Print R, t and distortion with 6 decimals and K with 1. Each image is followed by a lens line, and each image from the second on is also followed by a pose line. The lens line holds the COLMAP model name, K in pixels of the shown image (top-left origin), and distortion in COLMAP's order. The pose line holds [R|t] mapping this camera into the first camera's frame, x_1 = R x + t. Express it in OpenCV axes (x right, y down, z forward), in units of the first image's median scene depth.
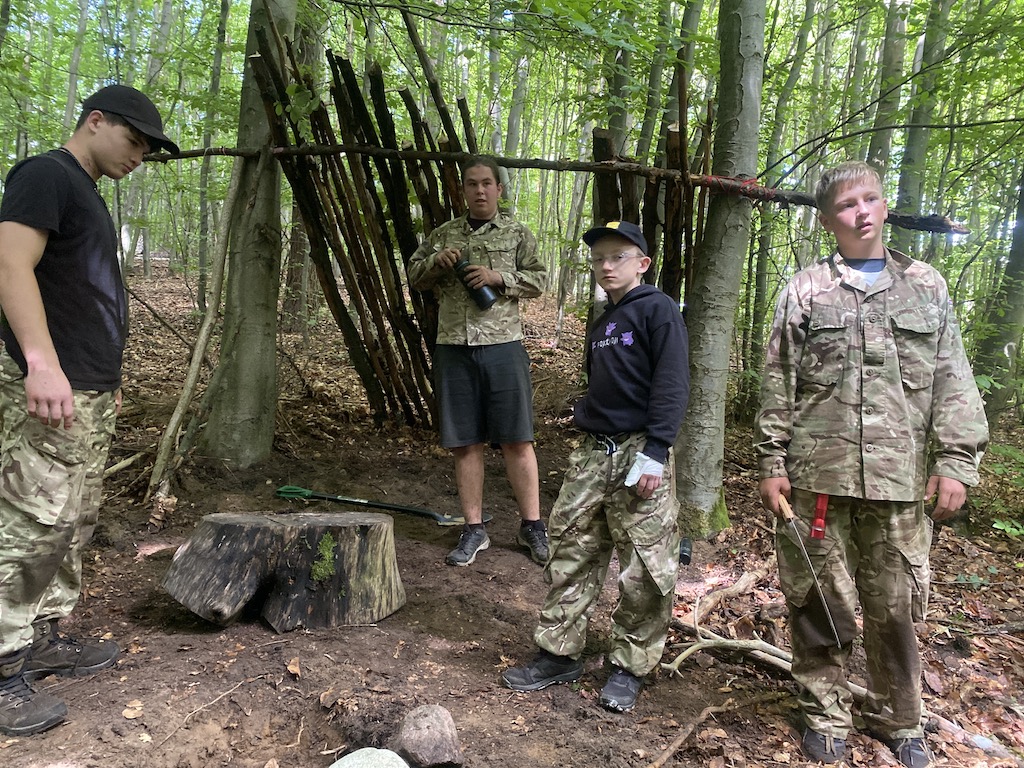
lens RADIAL K [[768.5, 0, 515.2], [0, 768.5, 376.3], [0, 0, 1]] dist [0.091805, -0.165069]
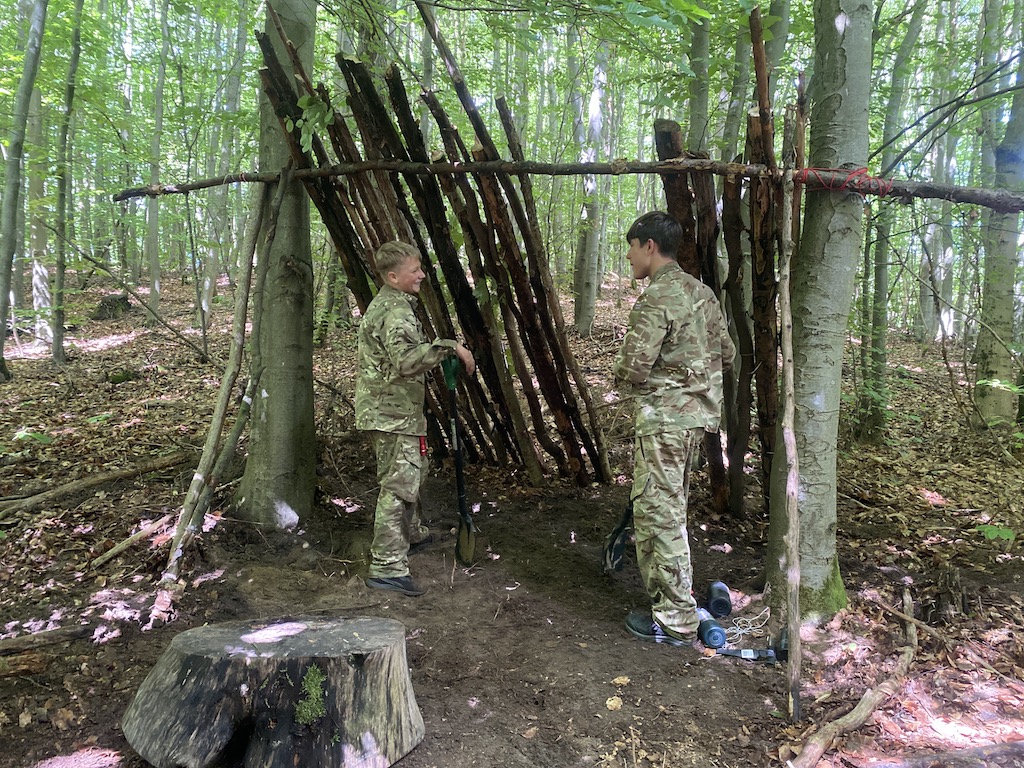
lens RADIAL K [[778.9, 0, 514.2], [0, 778.9, 379.6], [0, 0, 1]] dist [0.045612, -0.039982]
pose [[0.990073, -0.036606, -0.135701, 0.056542], [0.038734, 0.999164, 0.013079, -0.064008], [0.135109, -0.018206, 0.990664, 0.159815]]
